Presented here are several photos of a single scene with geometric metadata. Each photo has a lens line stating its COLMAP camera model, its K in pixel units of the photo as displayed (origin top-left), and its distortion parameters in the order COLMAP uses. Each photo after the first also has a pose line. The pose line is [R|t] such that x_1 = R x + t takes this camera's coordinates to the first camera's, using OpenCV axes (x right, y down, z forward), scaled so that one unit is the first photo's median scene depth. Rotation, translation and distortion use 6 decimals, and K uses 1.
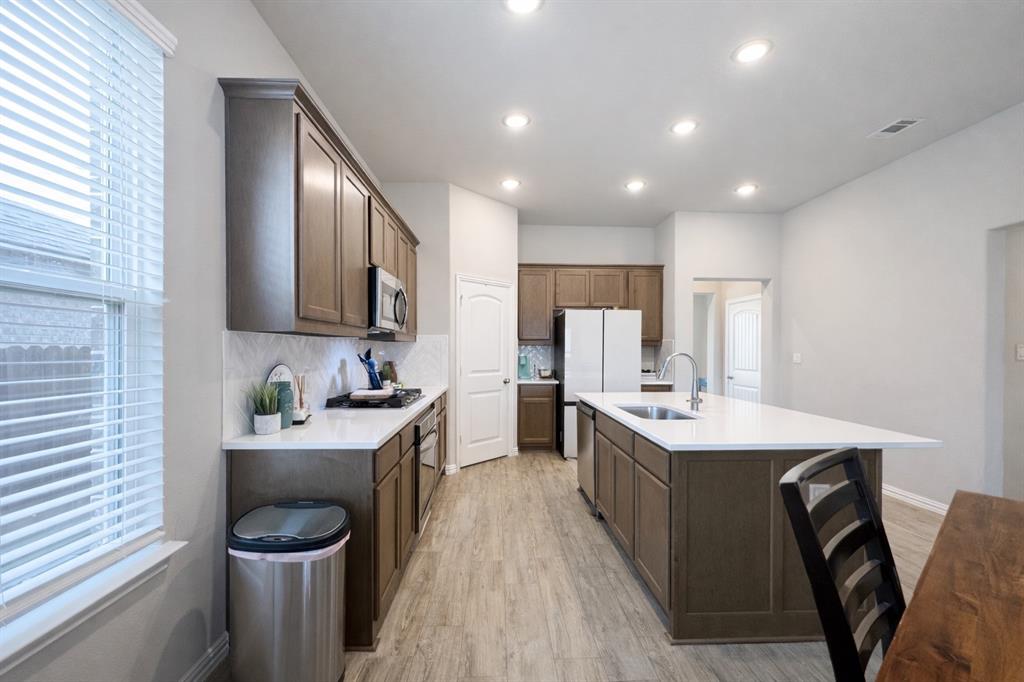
lens RADIAL K [[414.2, 0, 516.0], [0, 414.2, 345.1], [0, 0, 1]] dist [-0.037450, 0.019733]
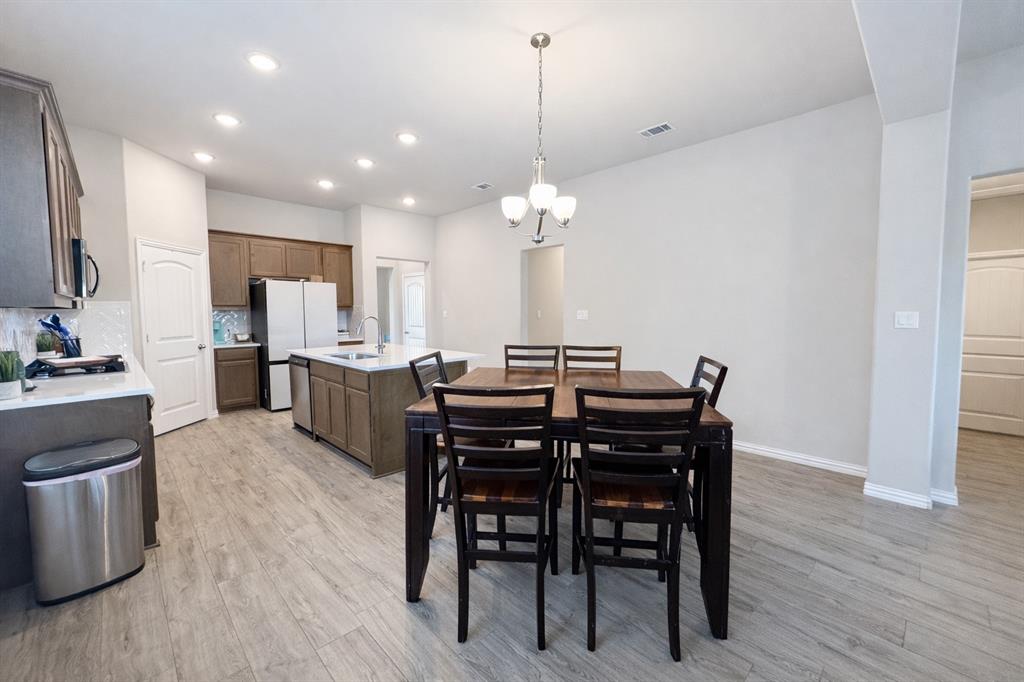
lens RADIAL K [[414.2, 0, 516.0], [0, 414.2, 345.1], [0, 0, 1]] dist [-0.037450, 0.019733]
pose [[0.743627, -0.063744, 0.665549, -0.118874], [0.002250, 0.995678, 0.092848, -0.008470], [-0.668590, -0.067547, 0.740557, -0.269199]]
